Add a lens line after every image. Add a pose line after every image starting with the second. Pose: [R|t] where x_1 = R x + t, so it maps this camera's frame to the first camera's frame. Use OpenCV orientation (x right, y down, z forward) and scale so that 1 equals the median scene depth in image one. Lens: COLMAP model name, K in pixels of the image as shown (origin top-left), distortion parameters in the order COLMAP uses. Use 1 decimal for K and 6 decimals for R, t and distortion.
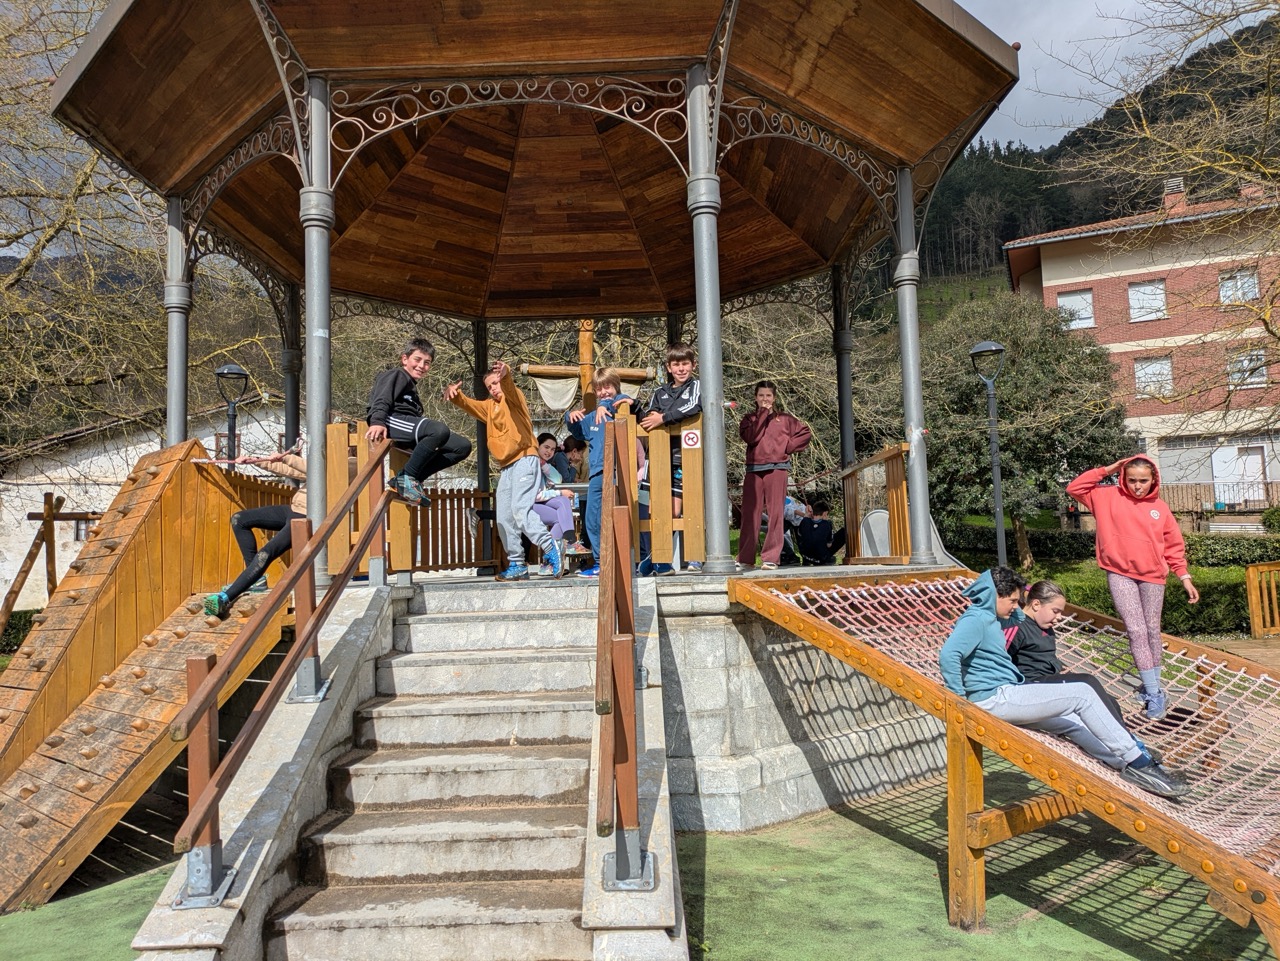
lens RADIAL K [[948.1, 0, 637.8], [0, 948.1, 475.0], [0, 0, 1]] dist [0.043251, -0.029233]
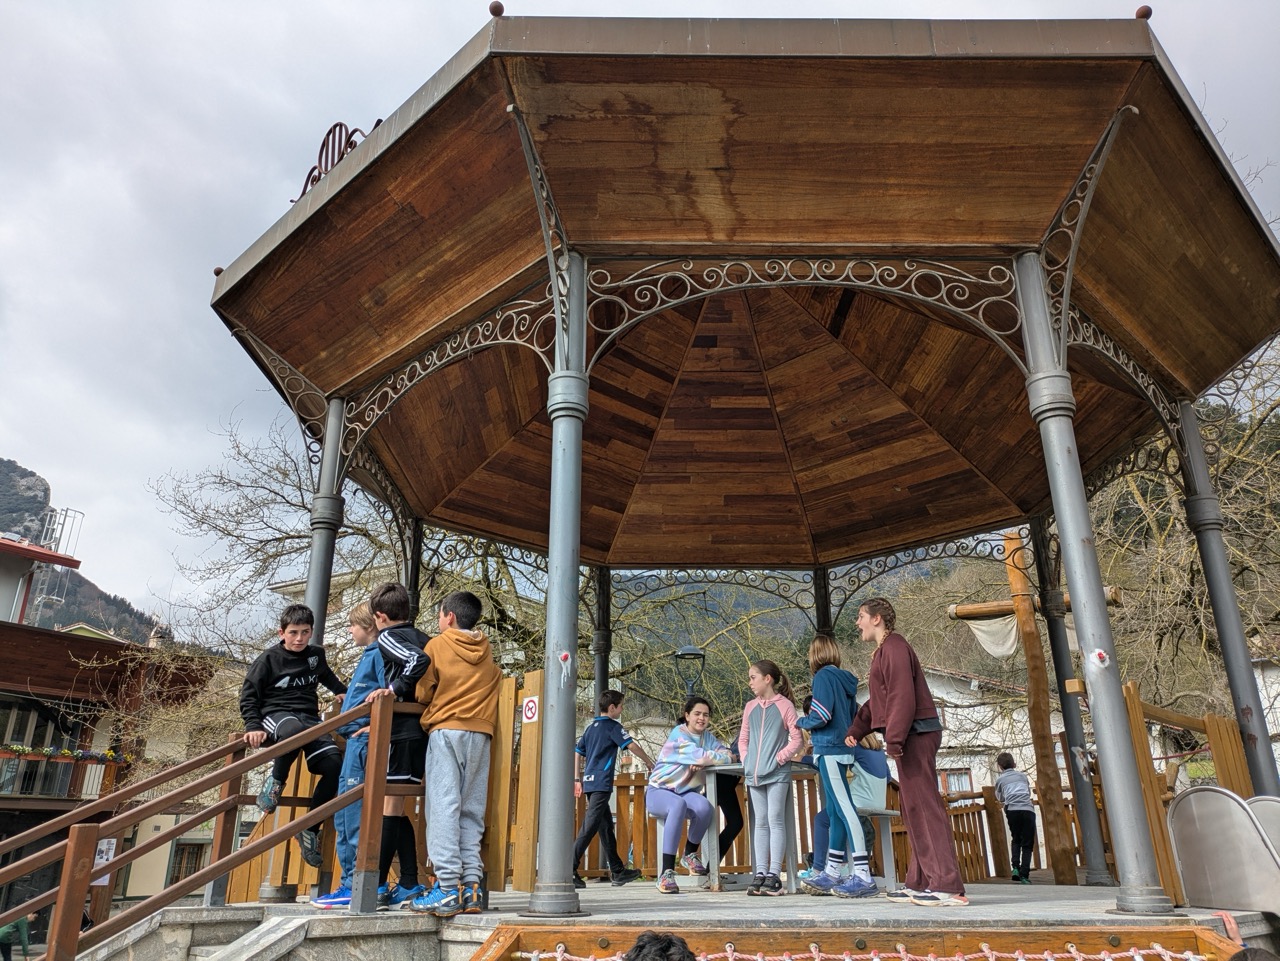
lens RADIAL K [[948.1, 0, 634.1], [0, 948.1, 477.6], [0, 0, 1]] dist [0.043251, -0.029233]
pose [[0.717727, -0.228664, -0.657708, 0.573009], [0.043973, 0.957542, -0.284921, 0.003376], [0.694934, 0.175574, 0.697309, 0.448932]]
